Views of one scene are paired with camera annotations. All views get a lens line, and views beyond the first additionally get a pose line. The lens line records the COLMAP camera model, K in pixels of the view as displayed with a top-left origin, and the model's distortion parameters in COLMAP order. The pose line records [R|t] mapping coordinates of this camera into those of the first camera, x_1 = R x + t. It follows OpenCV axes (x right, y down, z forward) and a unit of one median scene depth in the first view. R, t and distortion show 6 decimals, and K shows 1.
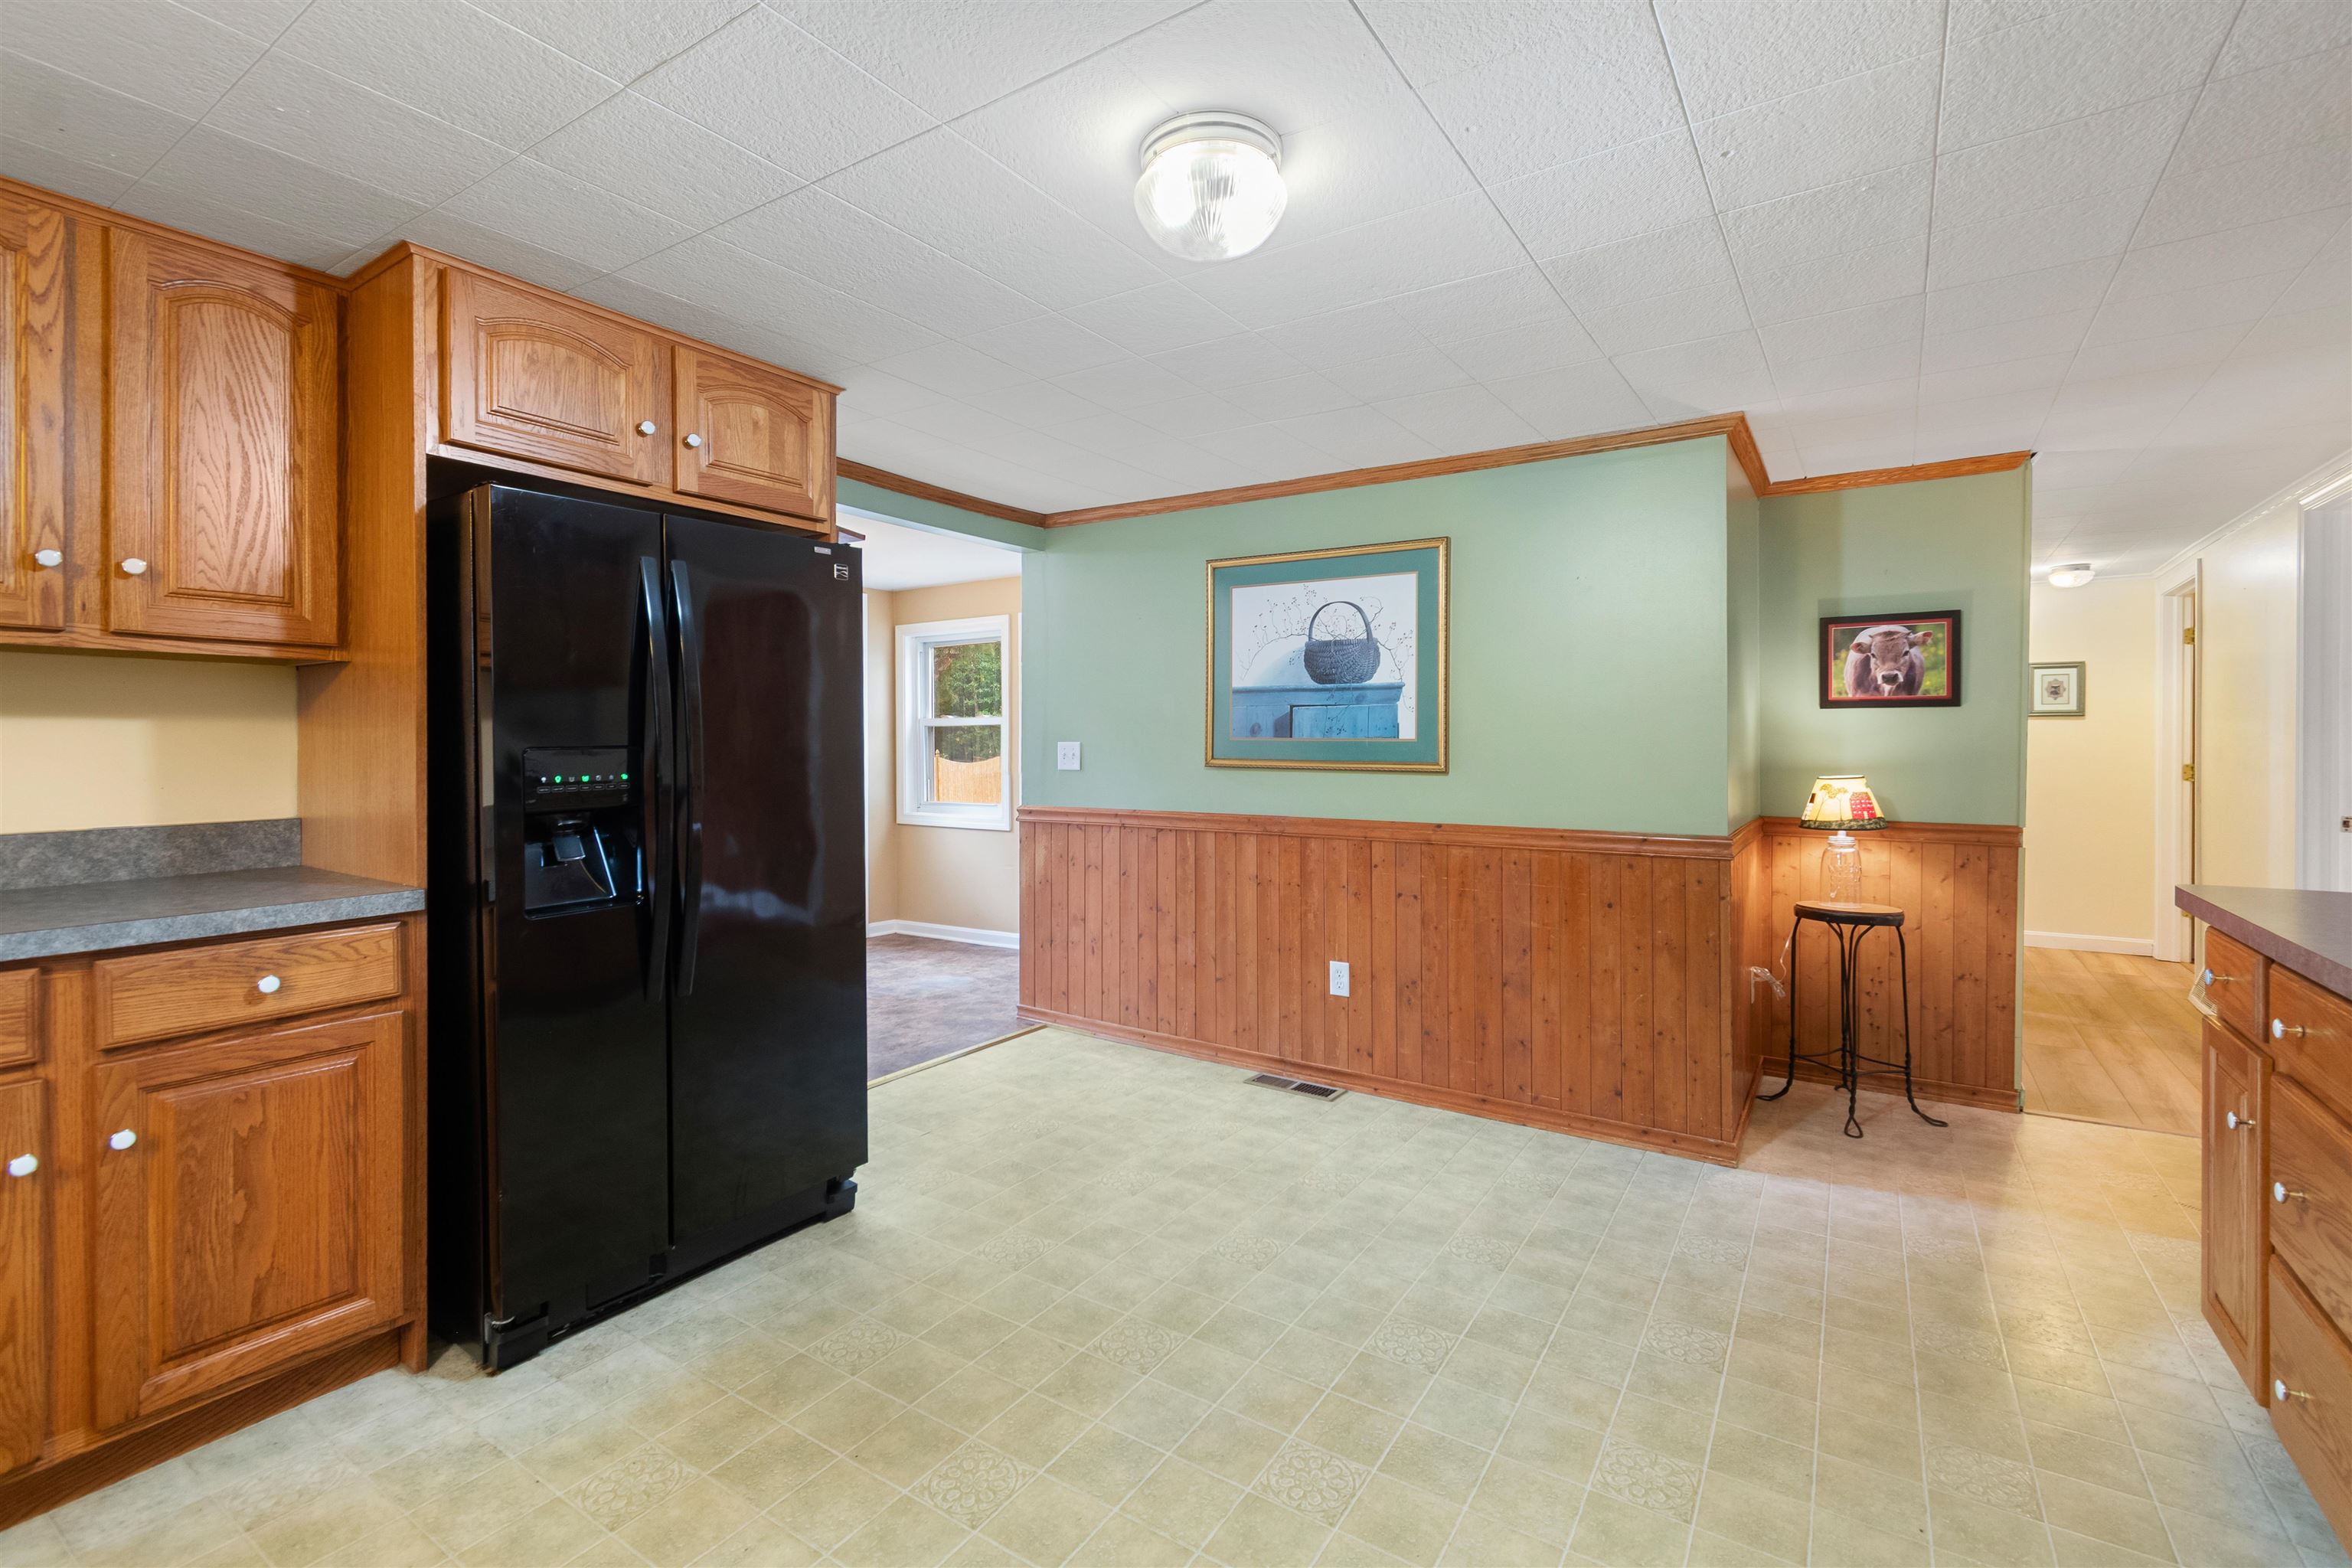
lens RADIAL K [[1044.0, 0, 1179.8], [0, 1044.0, 749.1], [0, 0, 1]] dist [0.000205, -0.000863]
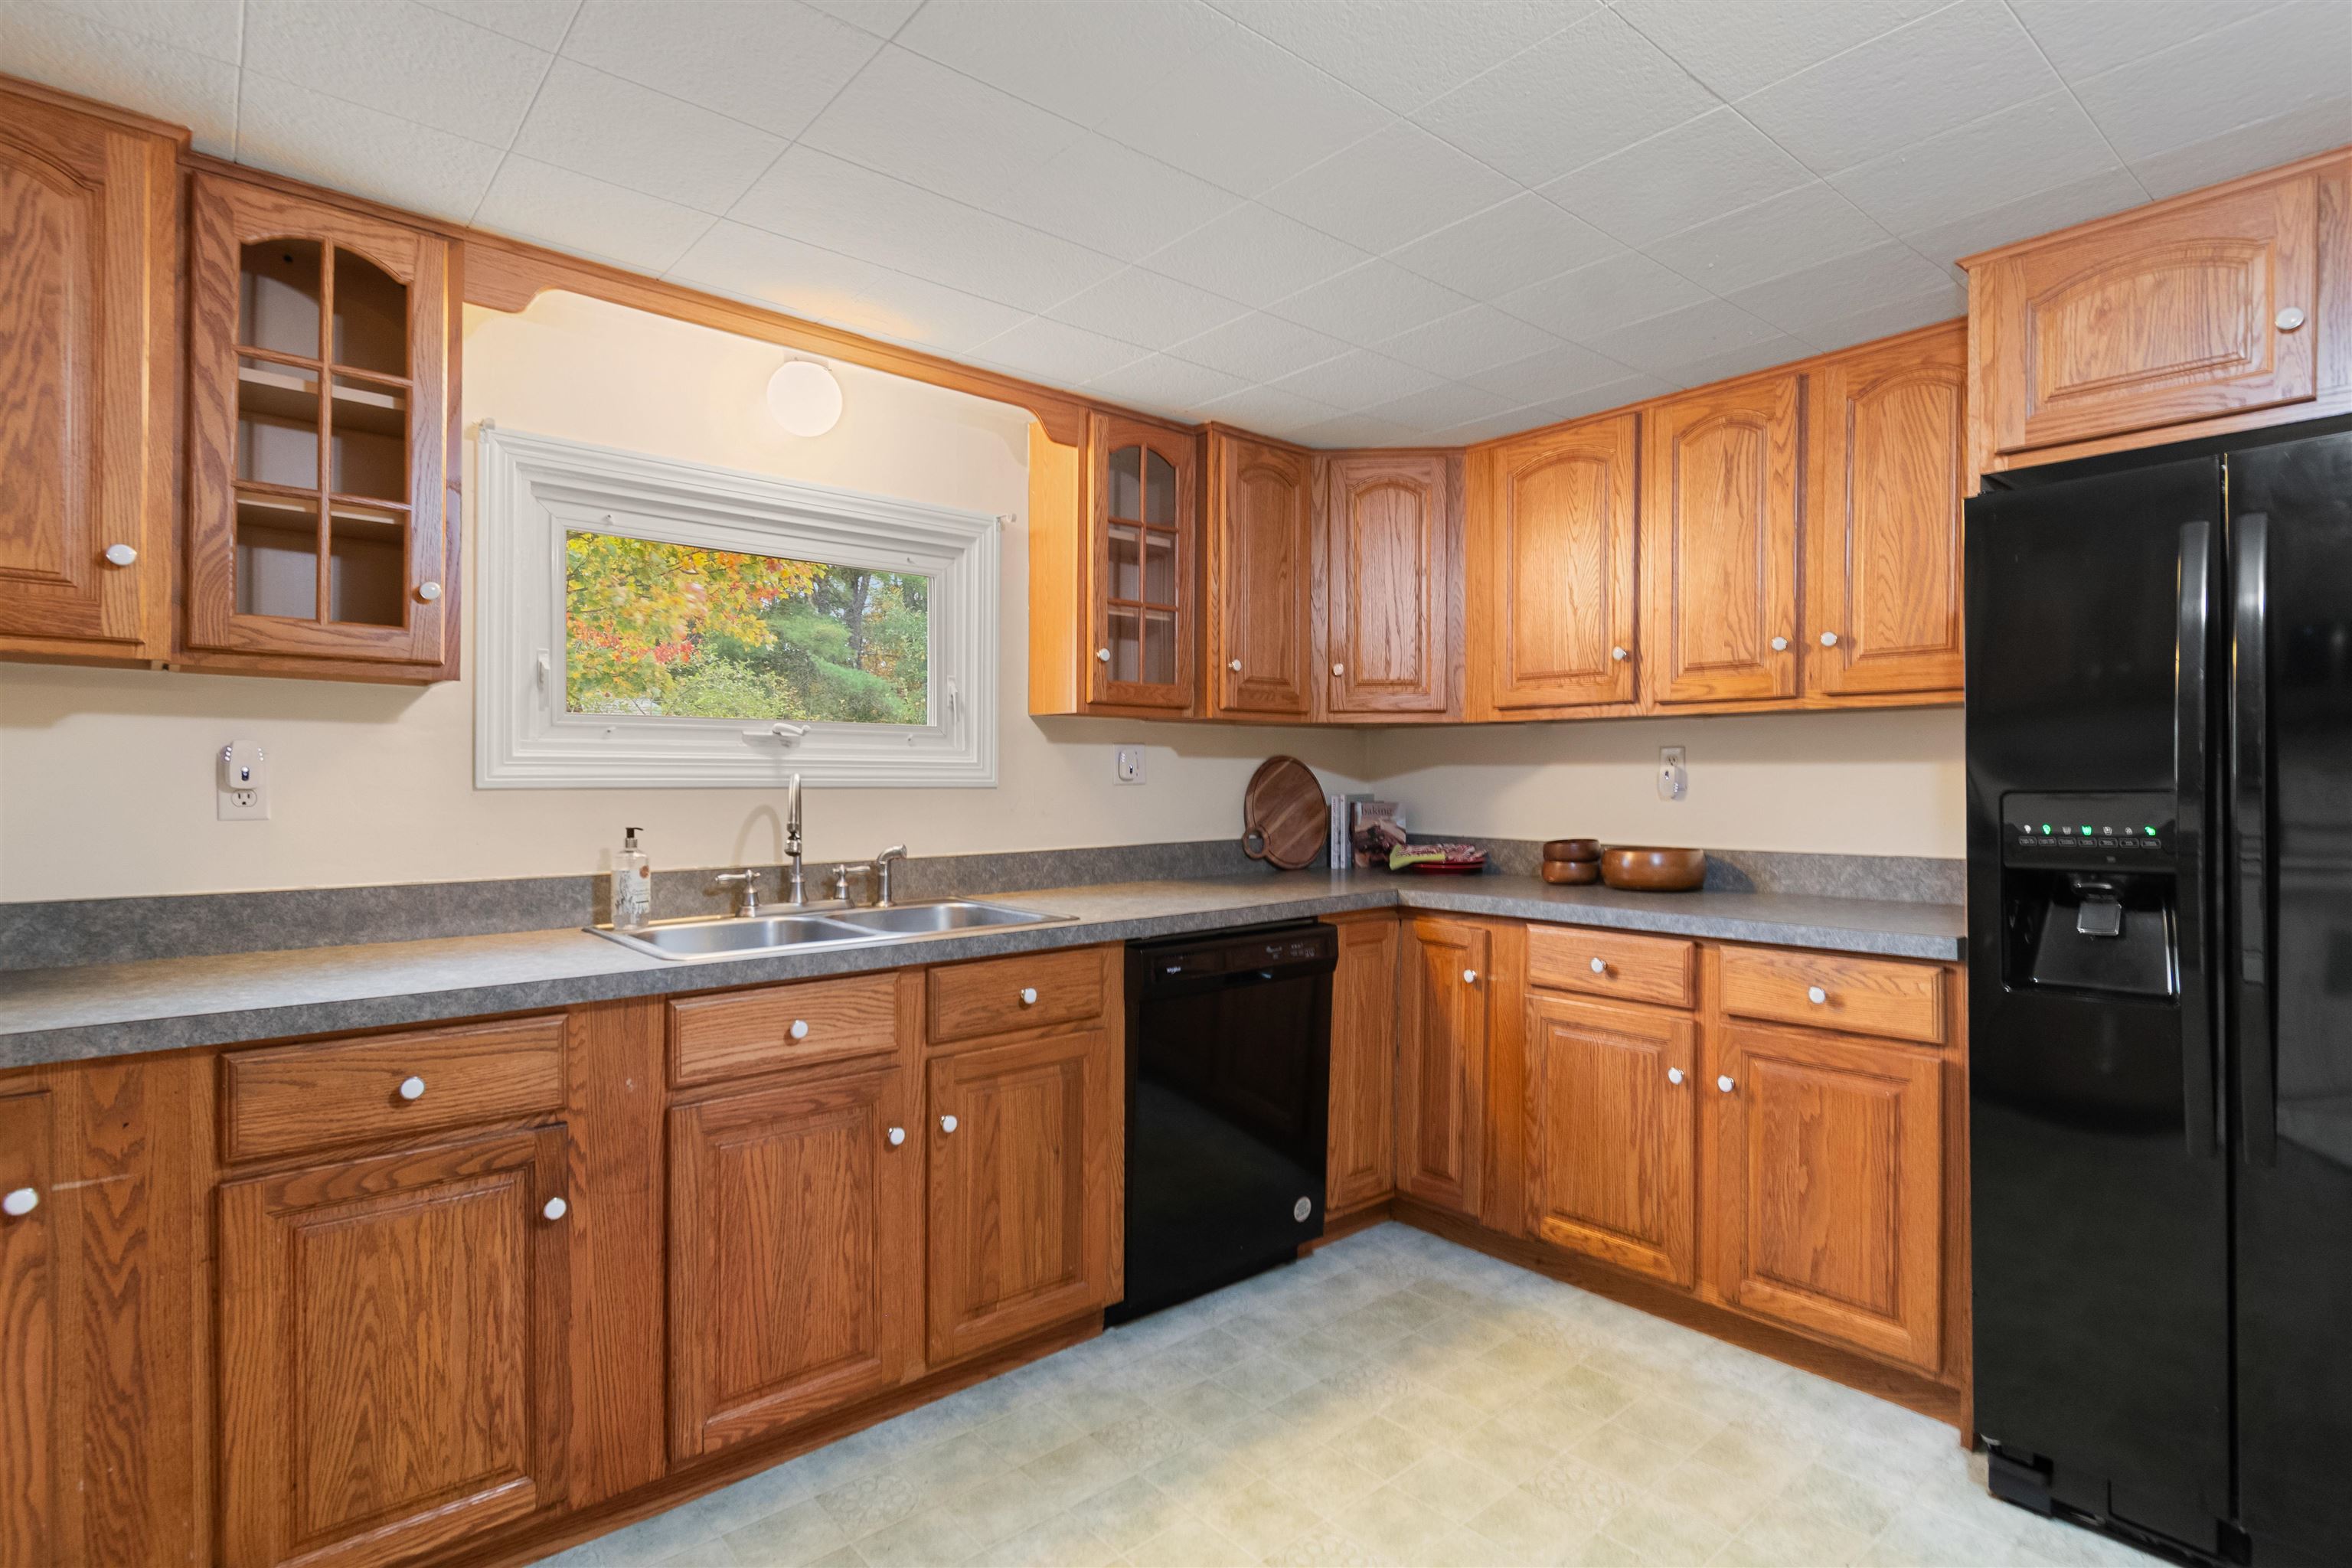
lens RADIAL K [[1150.6, 0, 1179.8], [0, 1150.6, 792.1], [0, 0, 1]] dist [0.002588, -0.005178]
pose [[-0.283679, 0.009388, -0.958873, 0.344828], [-0.007229, 0.999903, 0.011928, -0.004640], [0.958892, 0.010316, -0.283583, 0.445133]]
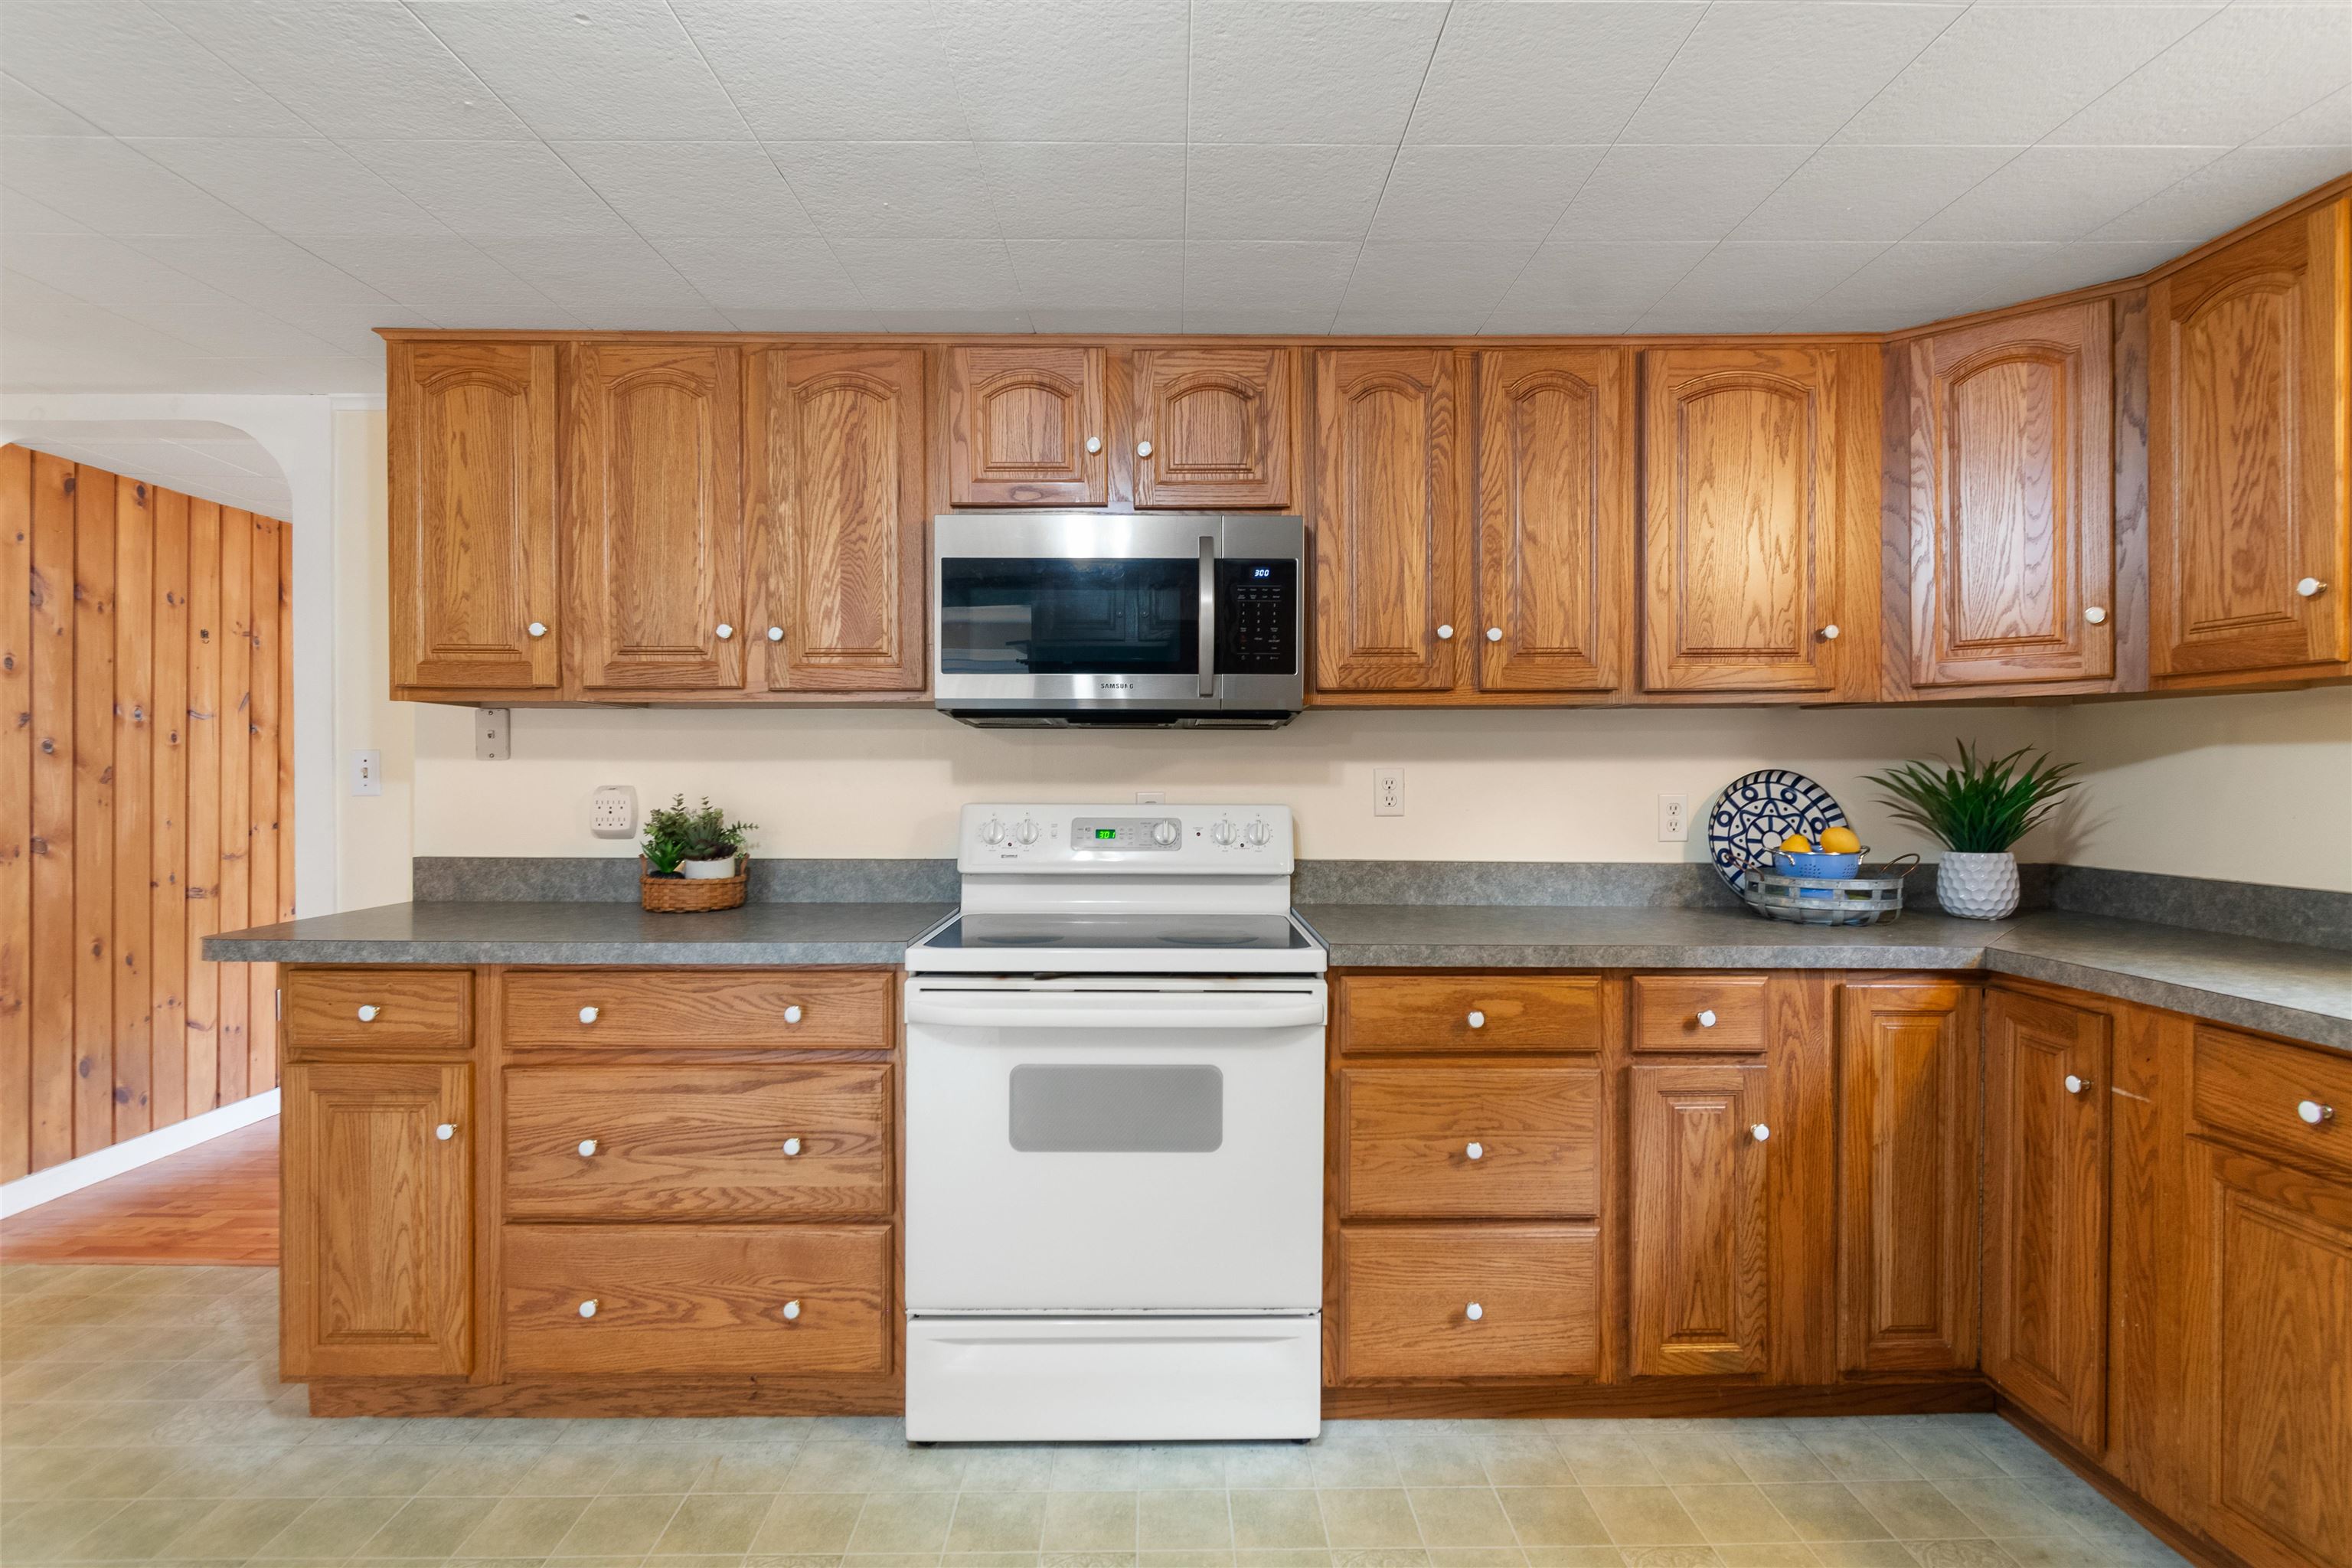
lens RADIAL K [[1140.0, 0, 1183.2], [0, 1140.0, 781.2], [0, 0, 1]] dist [0.000533, -0.002288]
pose [[-0.563511, -0.004794, 0.826095, -0.252050], [0.001010, 0.999978, 0.006492, -0.008185], [-0.826108, 0.004493, -0.563494, 0.666003]]
